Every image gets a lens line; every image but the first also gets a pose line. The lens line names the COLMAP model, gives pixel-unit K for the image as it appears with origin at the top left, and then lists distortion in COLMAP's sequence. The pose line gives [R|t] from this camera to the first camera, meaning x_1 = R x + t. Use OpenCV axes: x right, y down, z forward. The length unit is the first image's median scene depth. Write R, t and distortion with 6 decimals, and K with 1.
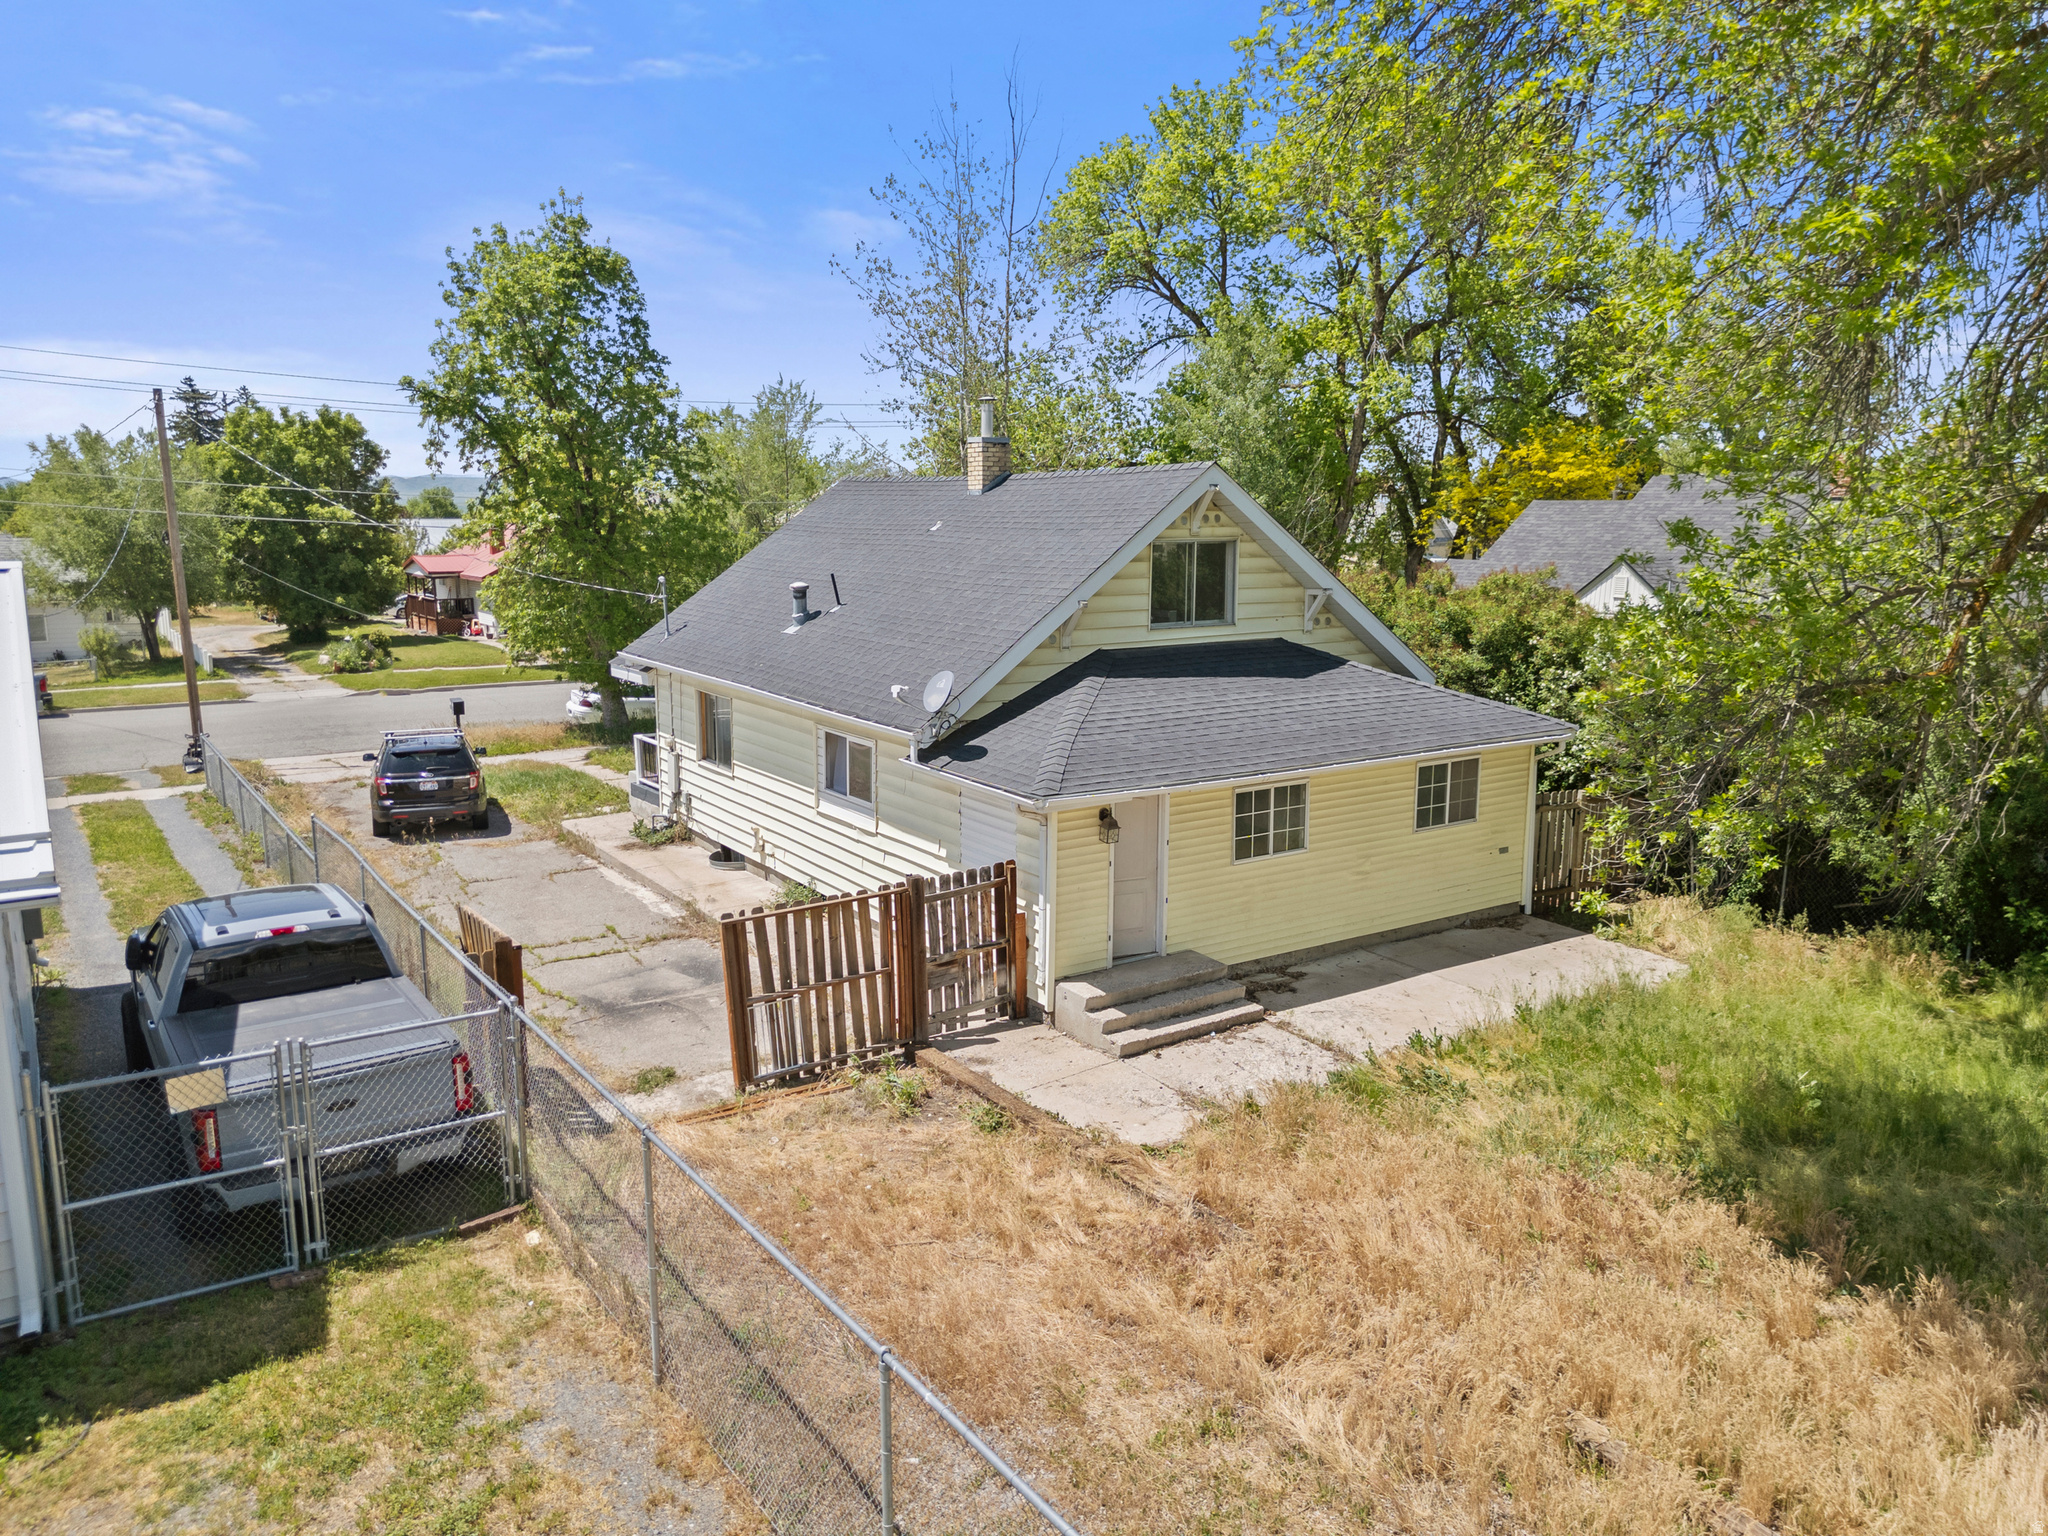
lens RADIAL K [[1715.9, 0, 1093.7], [0, 1715.9, 778.2], [0, 0, 1]] dist [0.038201, 0.003684]
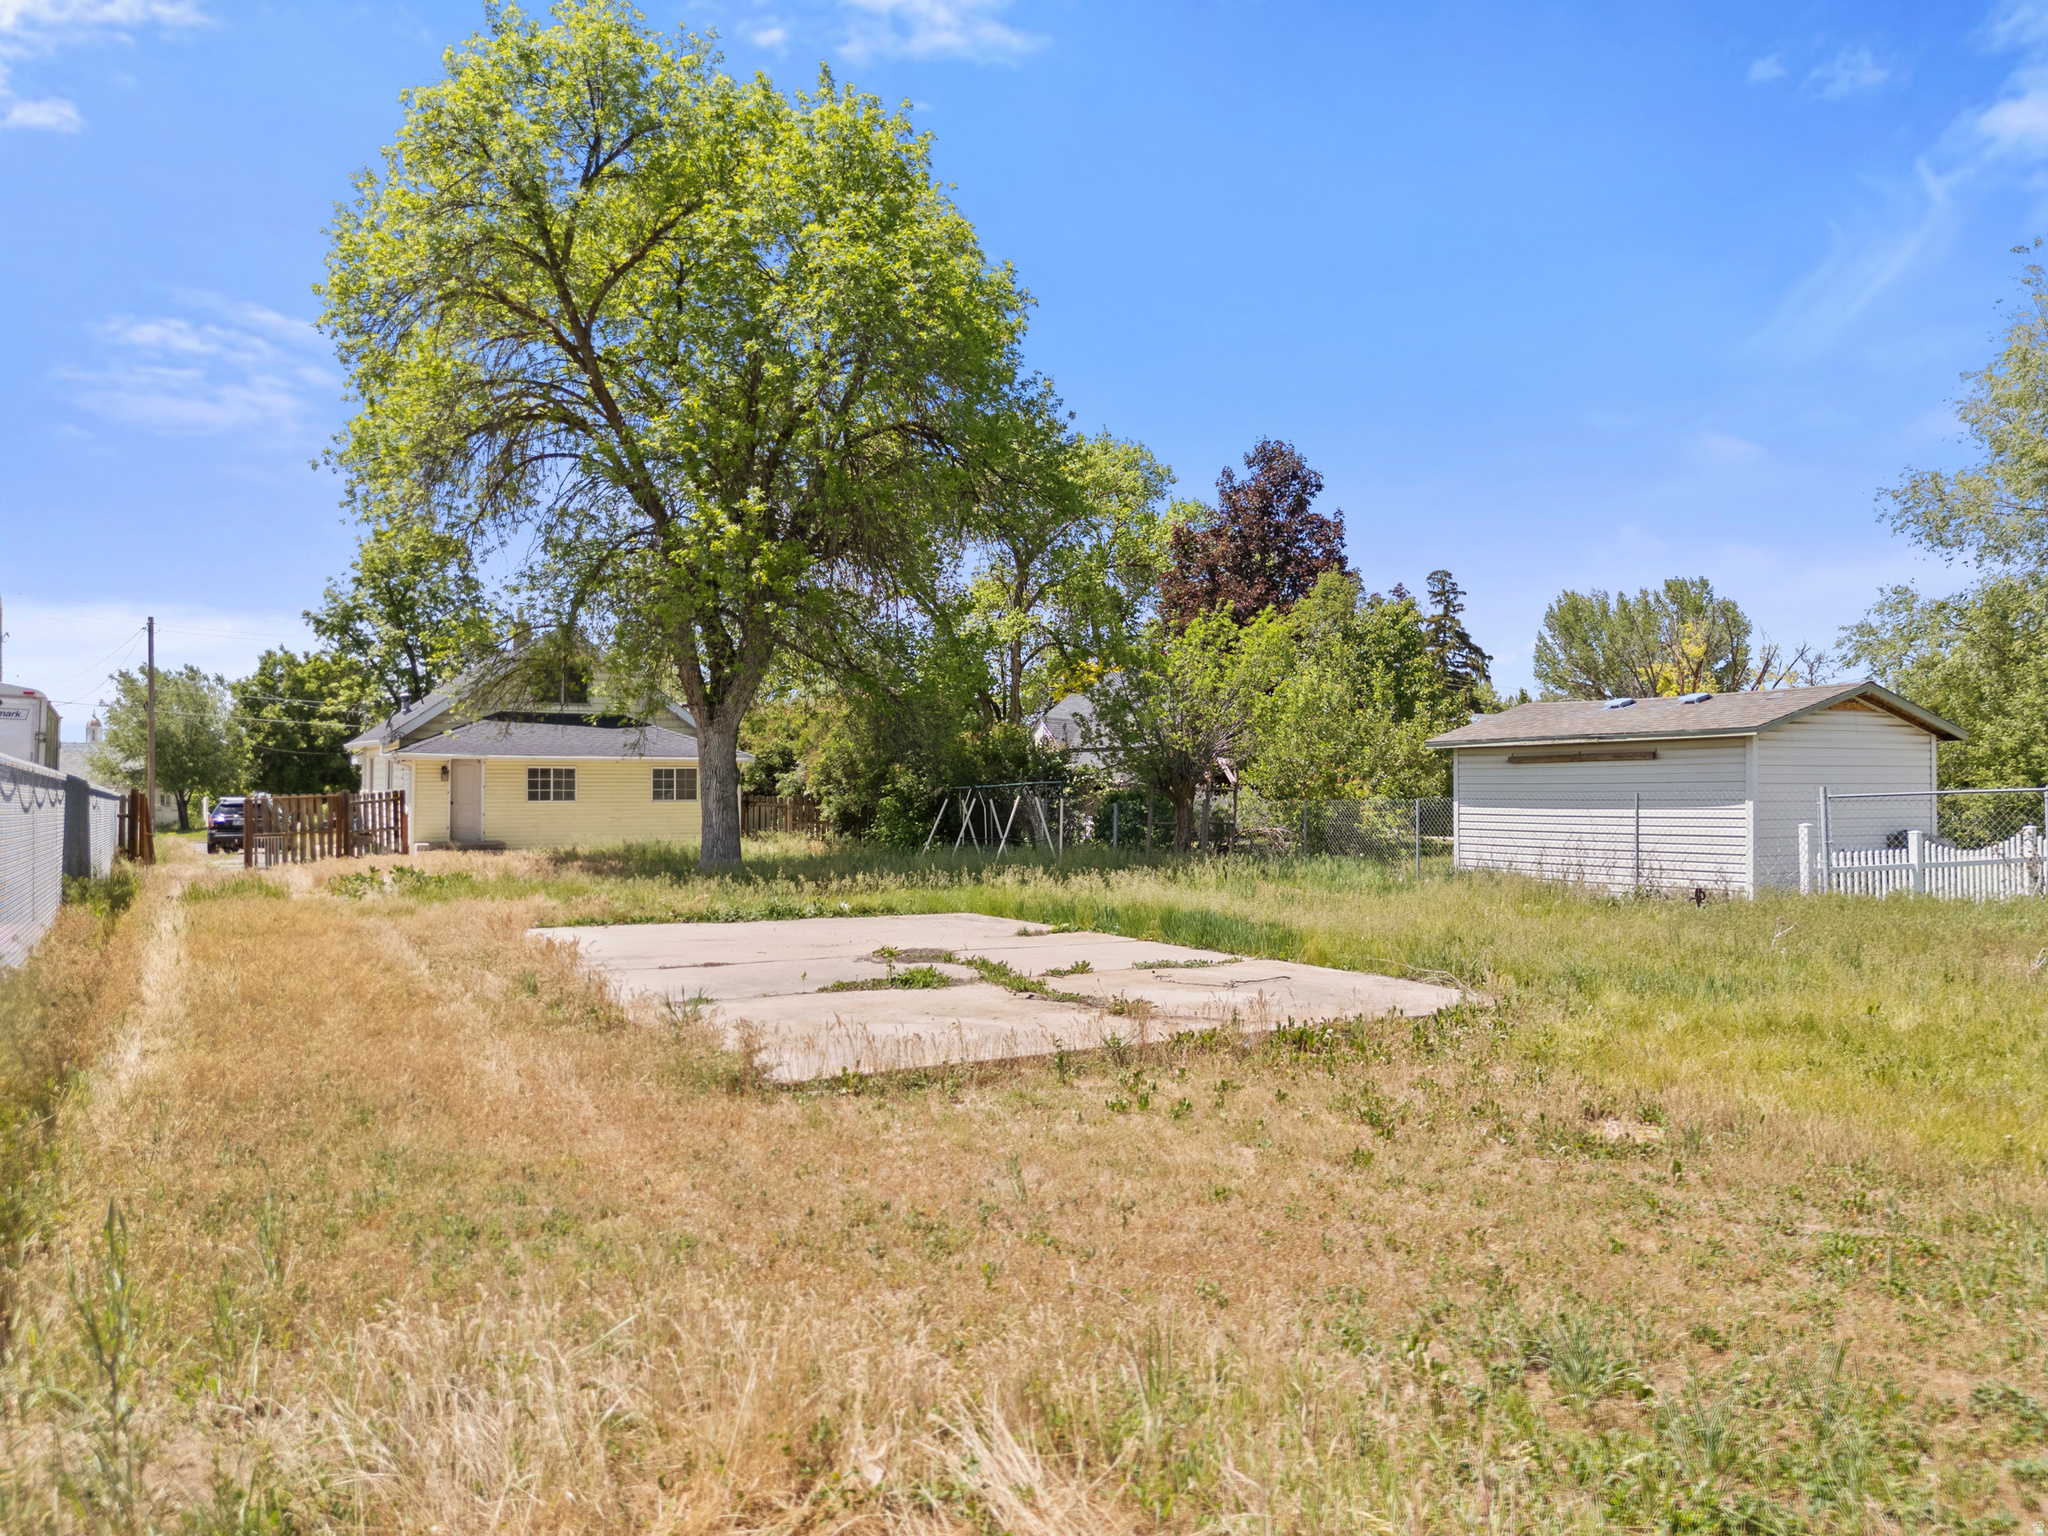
lens RADIAL K [[1715.9, 0, 1093.7], [0, 1715.9, 778.2], [0, 0, 1]] dist [0.038201, 0.003684]
pose [[0.997813, -0.002264, -0.066063, 0.435964], [-0.008031, 0.987859, -0.155146, 0.163591], [0.065612, 0.155337, 0.985680, -0.507726]]
